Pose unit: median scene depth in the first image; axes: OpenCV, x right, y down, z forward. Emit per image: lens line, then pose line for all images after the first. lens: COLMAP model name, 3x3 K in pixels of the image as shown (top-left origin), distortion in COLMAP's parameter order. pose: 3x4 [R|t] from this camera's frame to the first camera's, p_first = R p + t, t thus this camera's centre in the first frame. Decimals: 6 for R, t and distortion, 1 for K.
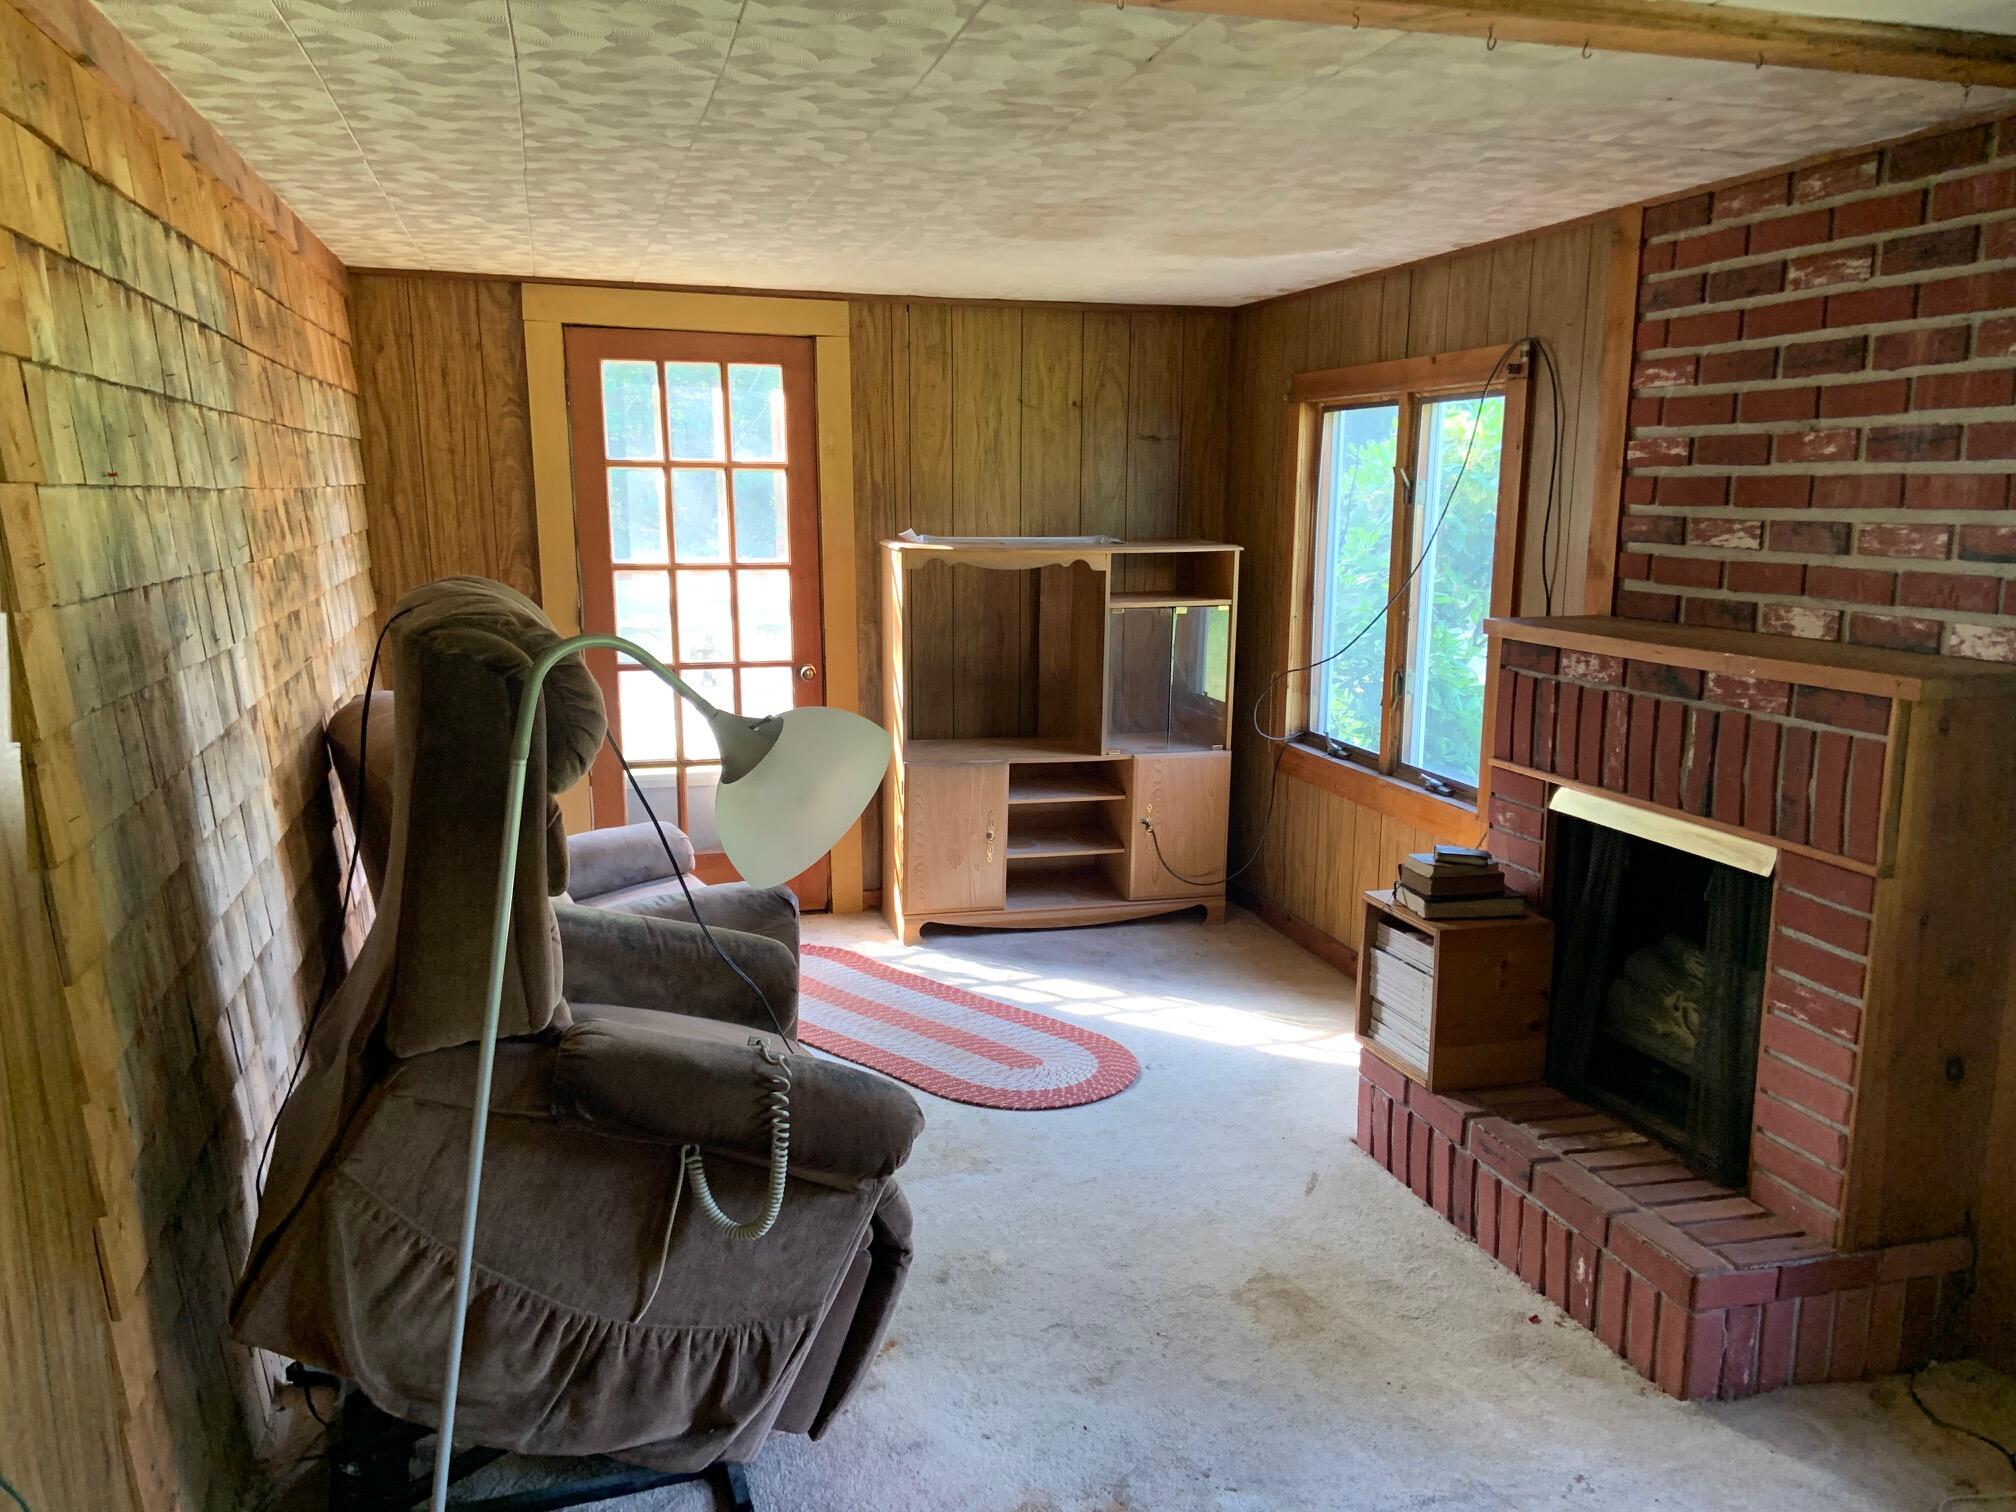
lens RADIAL K [[1500.9, 0, 994.8], [0, 1500.9, 746.1], [0, 0, 1]] dist [0.125070, -0.158243]
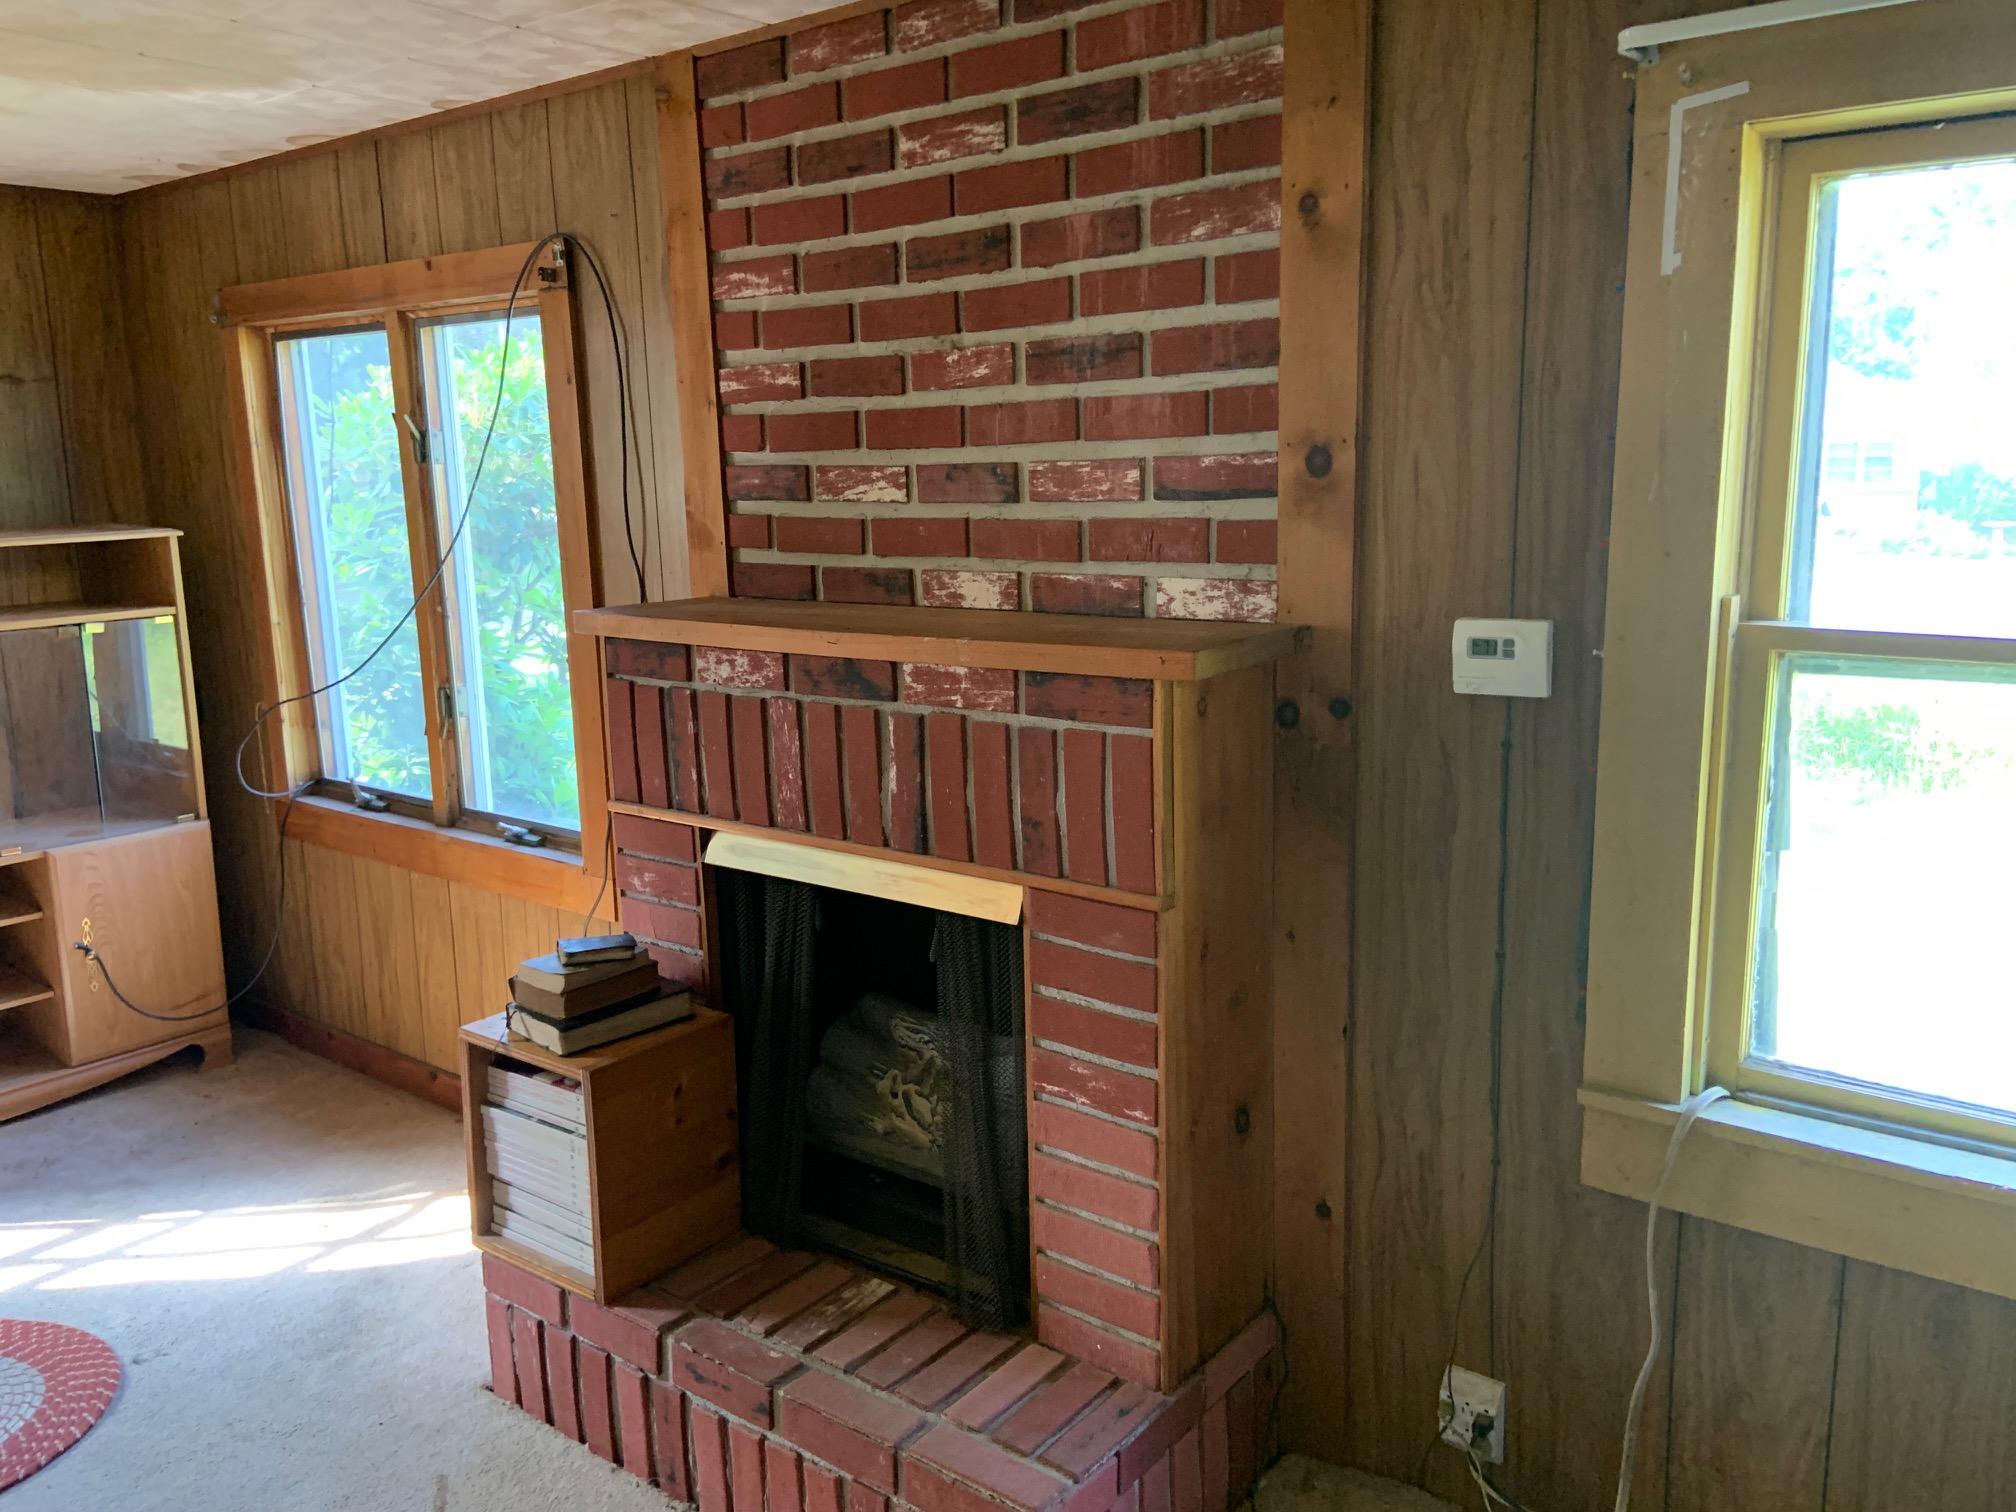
lens RADIAL K [[1500.9, 0, 994.8], [0, 1500.9, 746.1], [0, 0, 1]] dist [0.125070, -0.158243]
pose [[0.799594, -0.129901, 0.586323, 0.057639], [0.124712, 0.990959, 0.049473, -0.034605], [-0.587449, 0.033563, 0.808565, 0.335282]]
